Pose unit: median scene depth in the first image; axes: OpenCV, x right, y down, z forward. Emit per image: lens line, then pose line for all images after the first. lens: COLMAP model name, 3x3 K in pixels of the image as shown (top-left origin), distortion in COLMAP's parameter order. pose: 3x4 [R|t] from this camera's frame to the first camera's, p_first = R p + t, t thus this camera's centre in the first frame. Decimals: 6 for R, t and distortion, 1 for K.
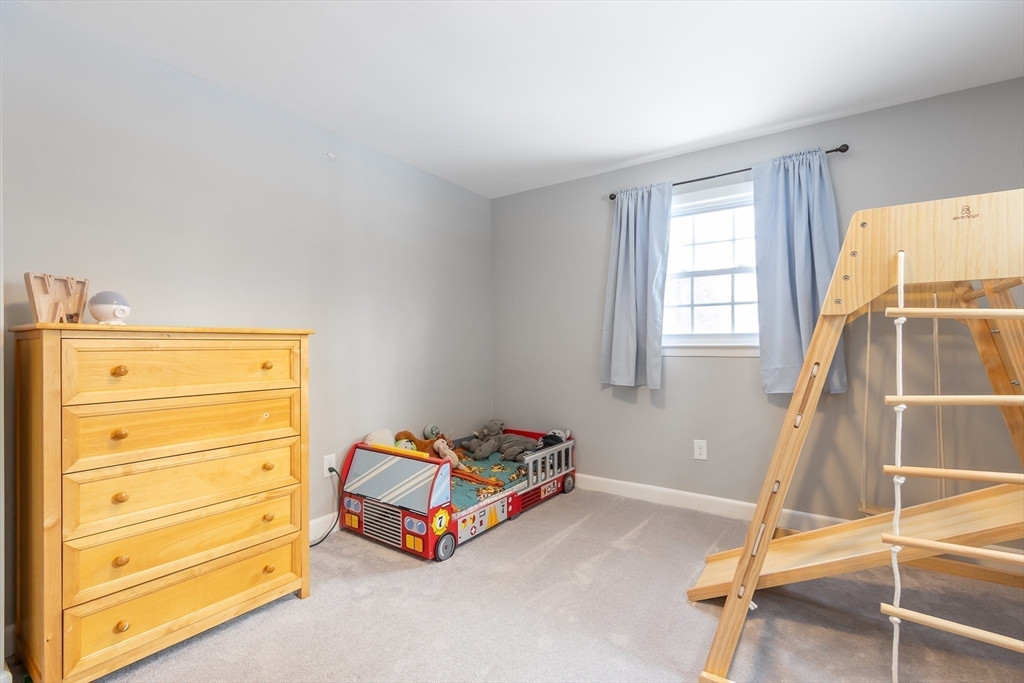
lens RADIAL K [[474.0, 0, 512.0], [0, 474.0, 341.5], [0, 0, 1]] dist [0.002954, 0.000383]
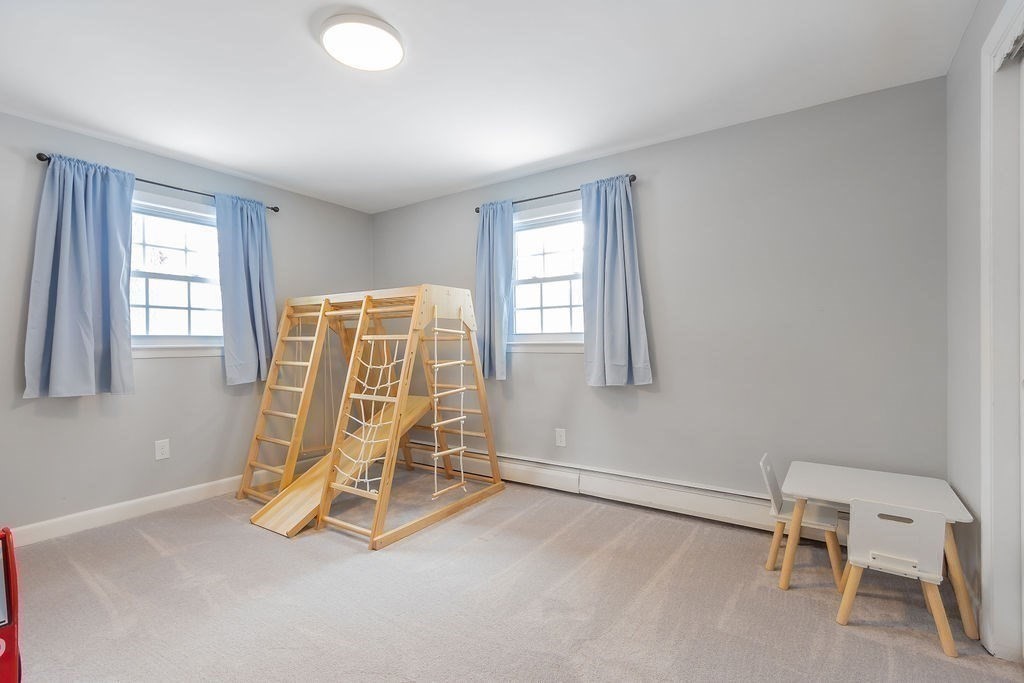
lens RADIAL K [[474.0, 0, 512.0], [0, 474.0, 341.5], [0, 0, 1]] dist [0.002954, 0.000383]
pose [[-0.024692, 0.007250, 0.999669, -0.651297], [0.003354, 0.999969, -0.007169, 0.006811], [-0.999689, 0.003176, -0.024715, 0.278262]]
